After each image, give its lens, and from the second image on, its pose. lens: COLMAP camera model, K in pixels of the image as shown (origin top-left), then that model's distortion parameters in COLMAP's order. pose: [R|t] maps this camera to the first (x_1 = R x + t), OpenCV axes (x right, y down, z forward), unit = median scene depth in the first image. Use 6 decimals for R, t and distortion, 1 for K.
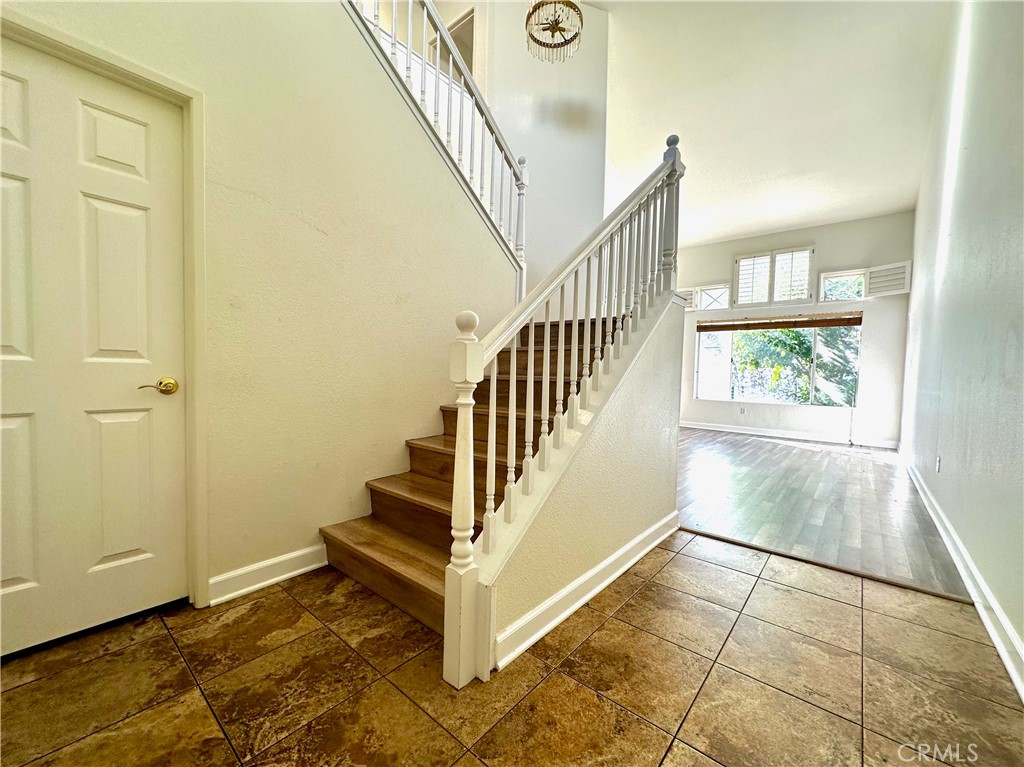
lens RADIAL K [[412.0, 0, 519.9], [0, 412.0, 388.4], [0, 0, 1]] dist [-0.002758, 0.001372]
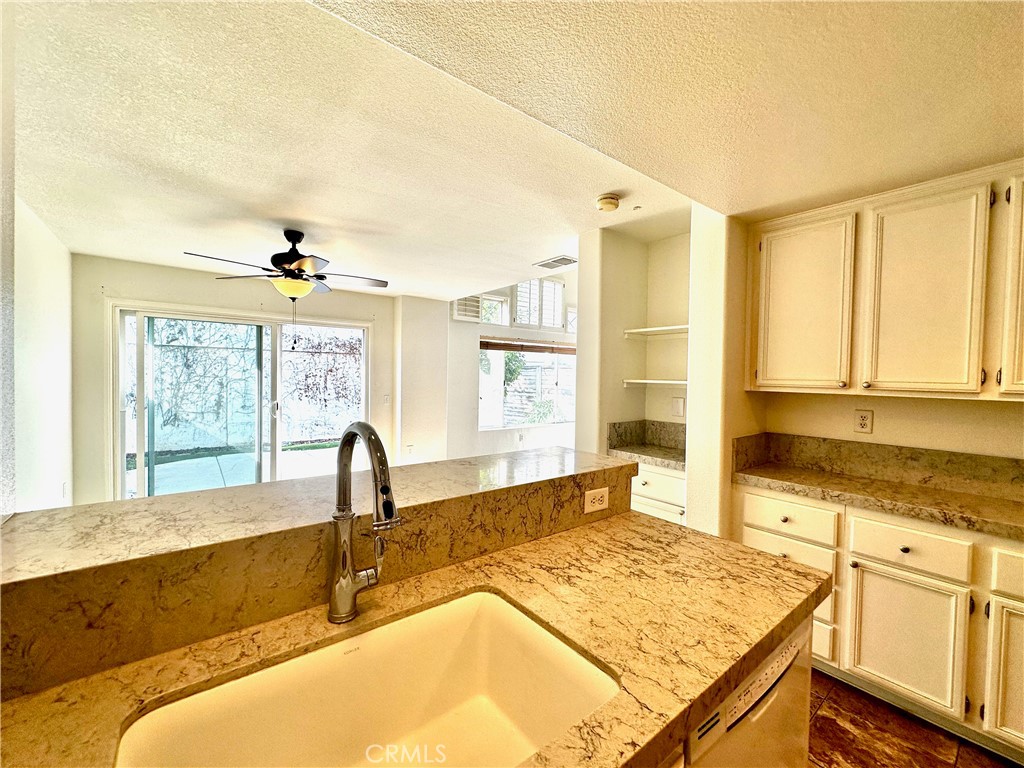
lens RADIAL K [[412.0, 0, 513.4], [0, 412.0, 389.4], [0, 0, 1]] dist [-0.002758, 0.001372]
pose [[0.194674, -0.053273, 0.979420, -0.917623], [0.032912, 0.998317, 0.047759, -0.224725], [-0.980316, 0.022937, 0.196100, 1.887685]]
